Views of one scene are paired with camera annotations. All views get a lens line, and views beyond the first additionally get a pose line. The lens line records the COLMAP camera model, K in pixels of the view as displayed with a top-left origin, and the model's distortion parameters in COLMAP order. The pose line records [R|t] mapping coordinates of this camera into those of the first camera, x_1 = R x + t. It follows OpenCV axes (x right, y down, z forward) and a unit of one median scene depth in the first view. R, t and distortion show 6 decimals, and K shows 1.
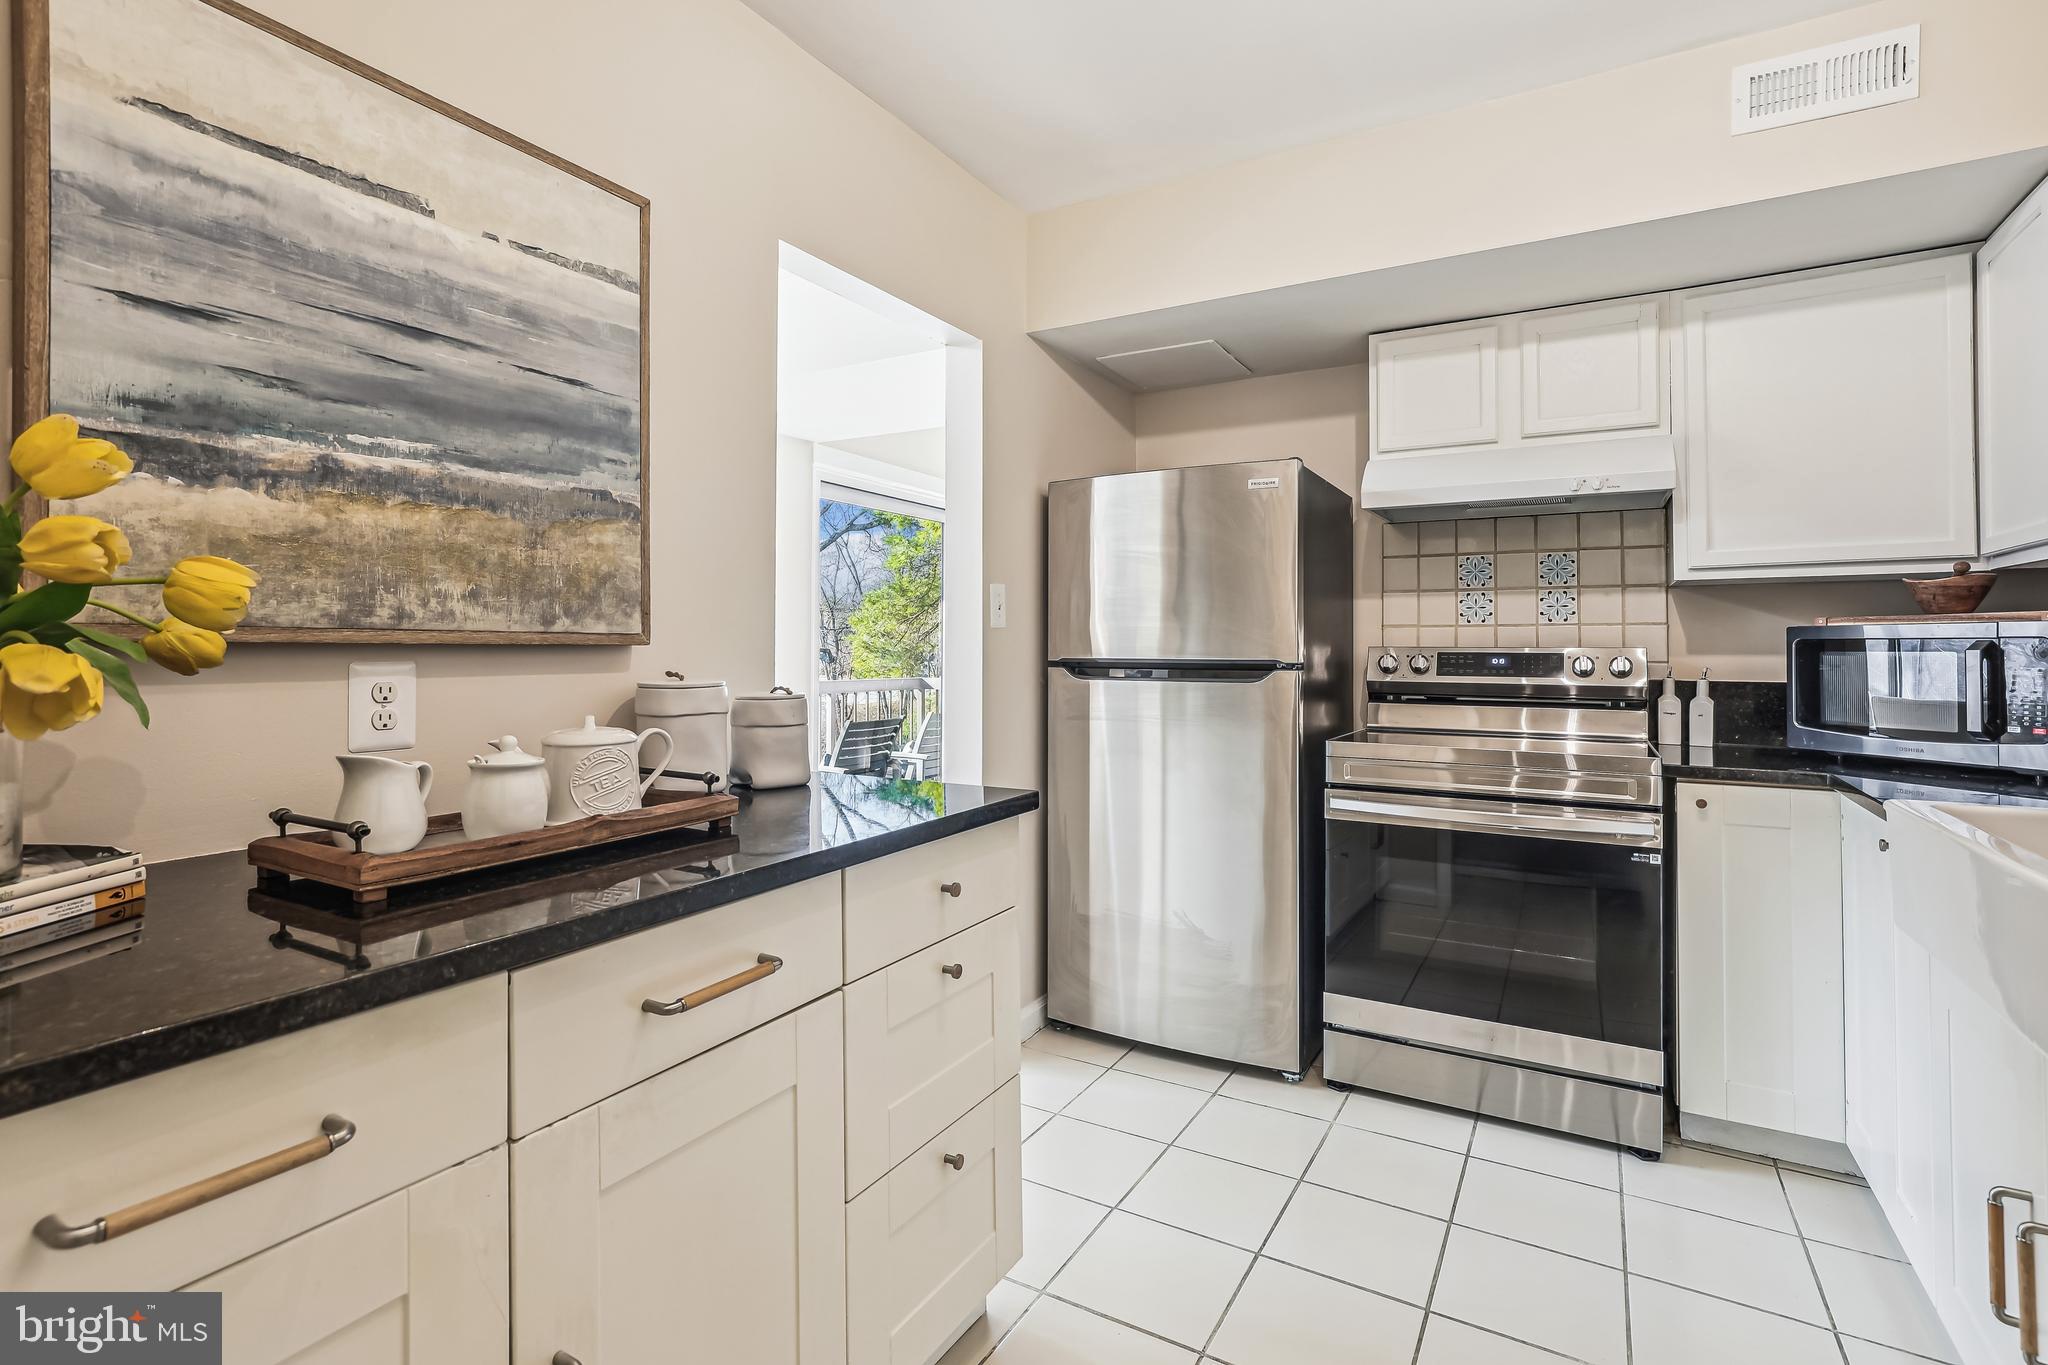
lens RADIAL K [[973.9, 0, 976.4], [0, 973.9, 639.6], [0, 0, 1]] dist [-0.017923, 0.005370]
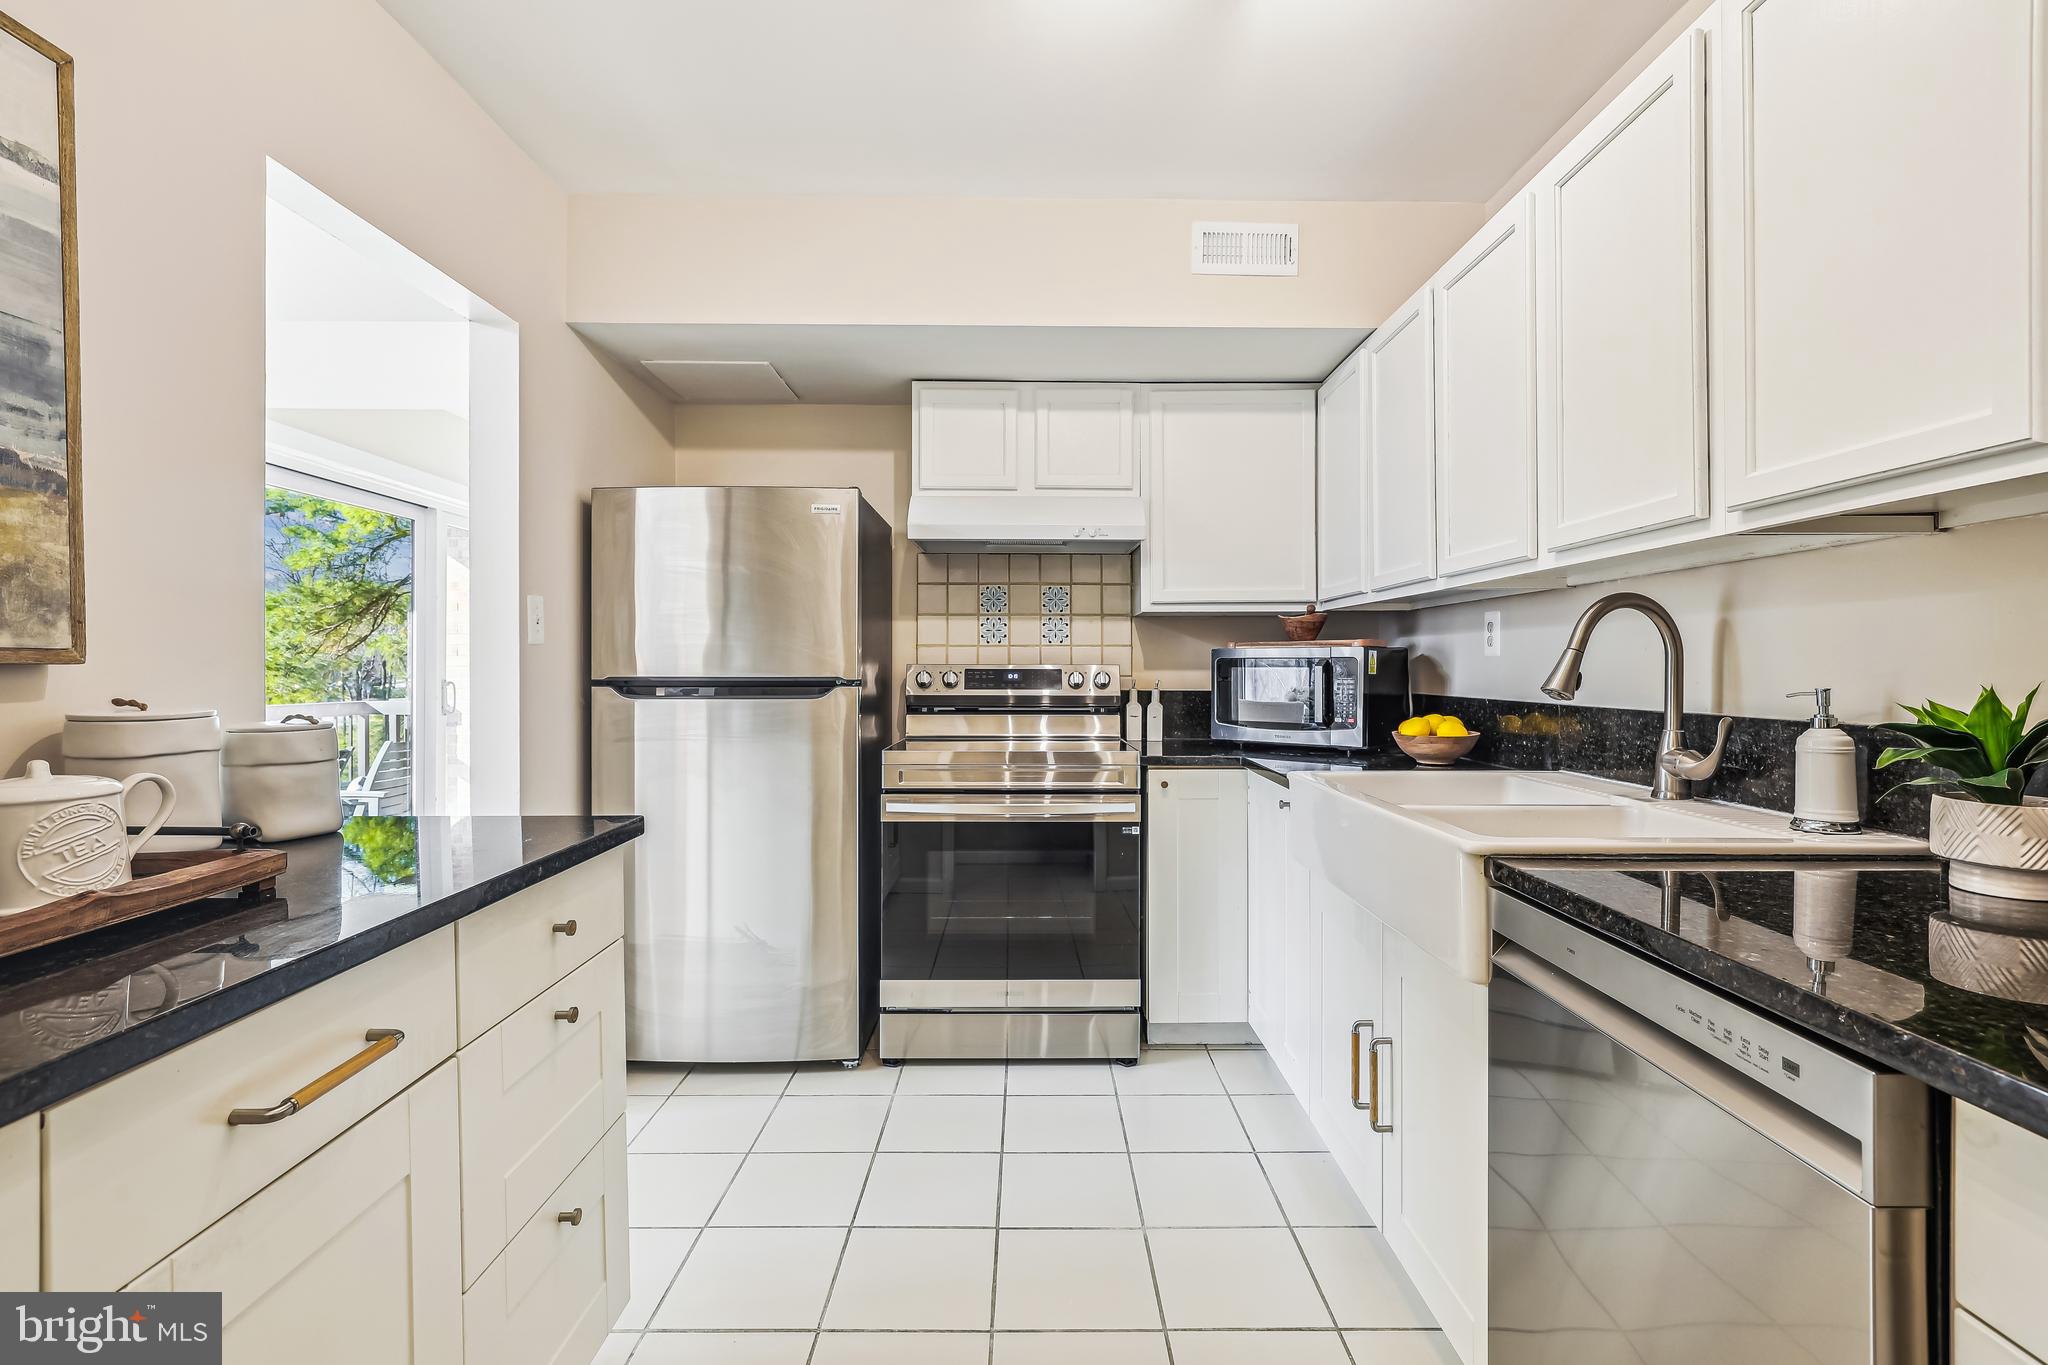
lens RADIAL K [[973.9, 0, 1006.8], [0, 973.9, 675.7], [0, 0, 1]] dist [-0.017923, 0.005370]
pose [[0.850149, -0.007736, 0.526485, -0.101895], [-0.002984, 0.999805, 0.019509, -0.001614], [-0.526533, -0.018157, 0.849961, -0.000009]]
